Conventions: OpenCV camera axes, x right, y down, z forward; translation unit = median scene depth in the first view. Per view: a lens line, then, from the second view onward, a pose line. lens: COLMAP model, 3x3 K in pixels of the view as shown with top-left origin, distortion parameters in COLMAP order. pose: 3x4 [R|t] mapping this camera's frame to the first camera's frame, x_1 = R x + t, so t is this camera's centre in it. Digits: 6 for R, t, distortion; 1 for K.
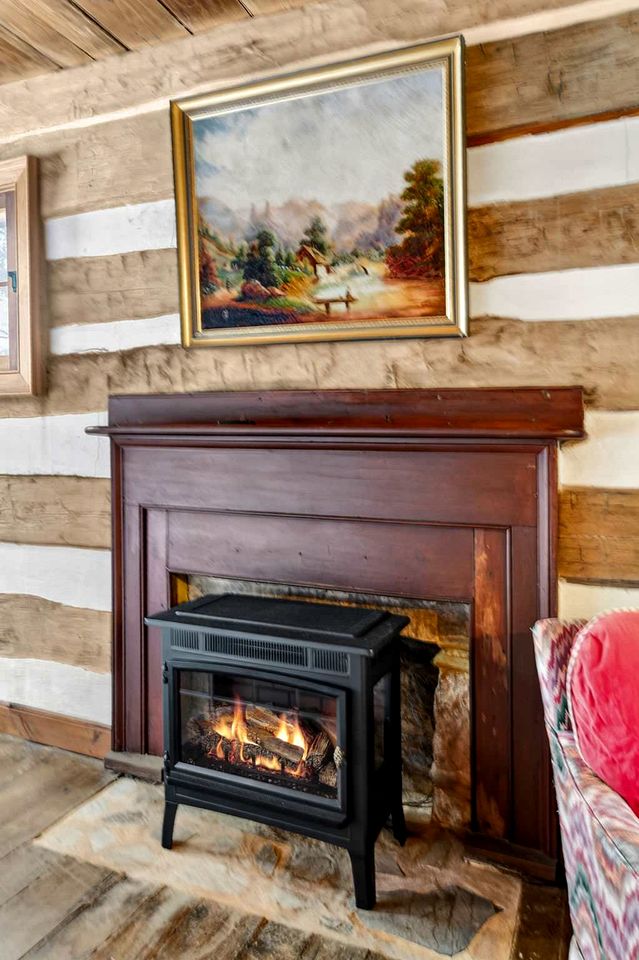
lens RADIAL K [[690.7, 0, 317.0], [0, 690.7, 401.9], [0, 0, 1]] dist [-0.017332, -0.001588]
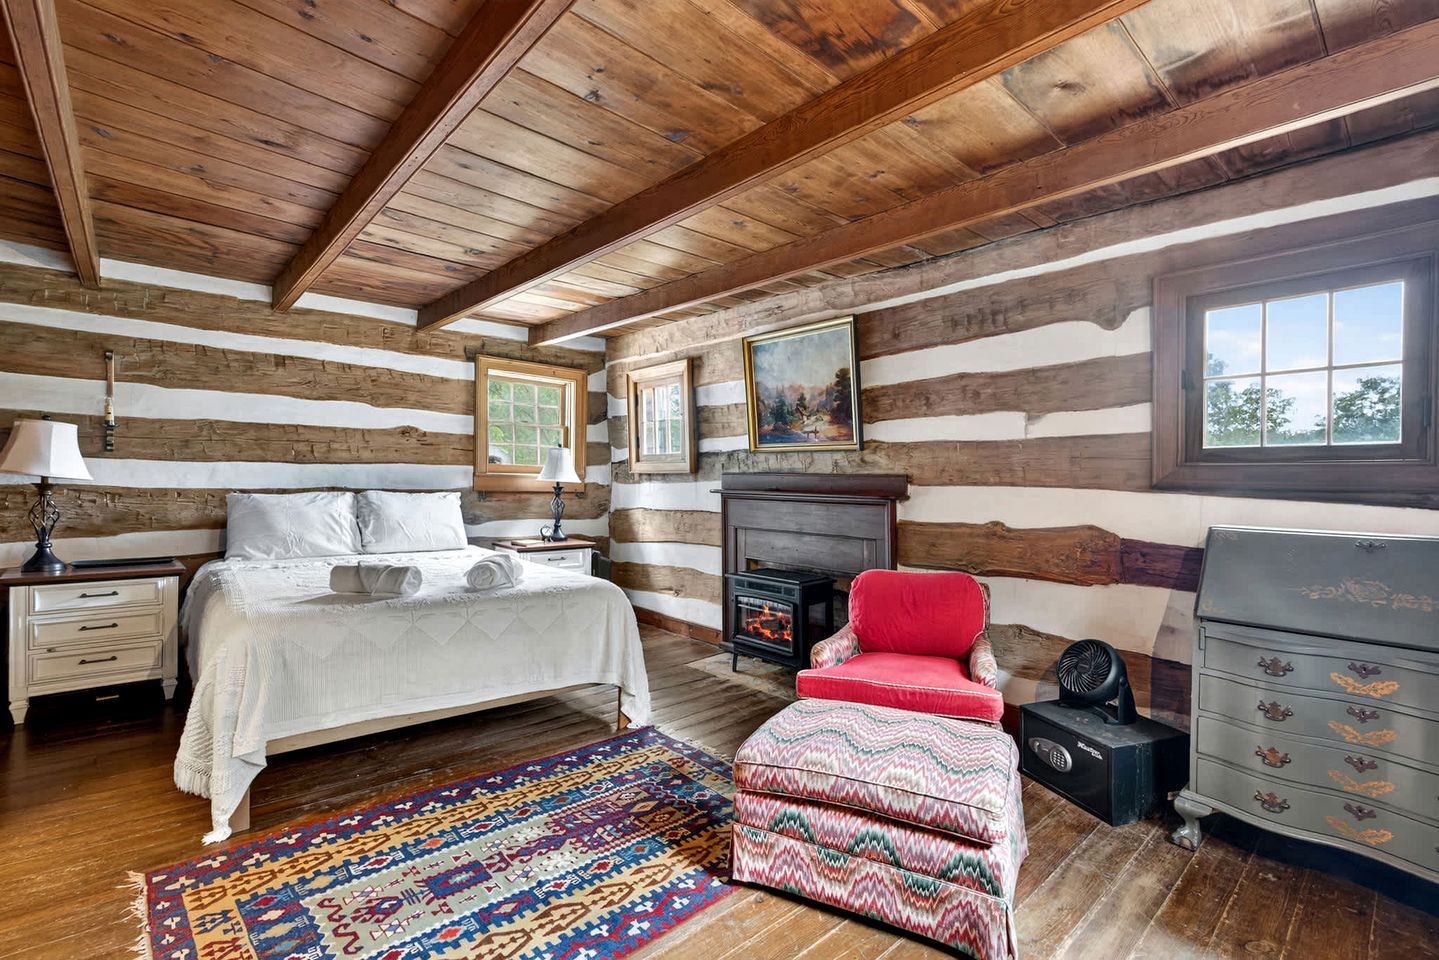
lens RADIAL K [[666.1, 0, 732.0], [0, 666.1, 451.1], [0, 0, 1]] dist [-0.002059, -0.000058]
pose [[0.915399, -0.008959, -0.402448, 0.618016], [0.008238, 0.999960, -0.003521, -0.079810], [0.402464, -0.000092, 0.915436, -0.960818]]
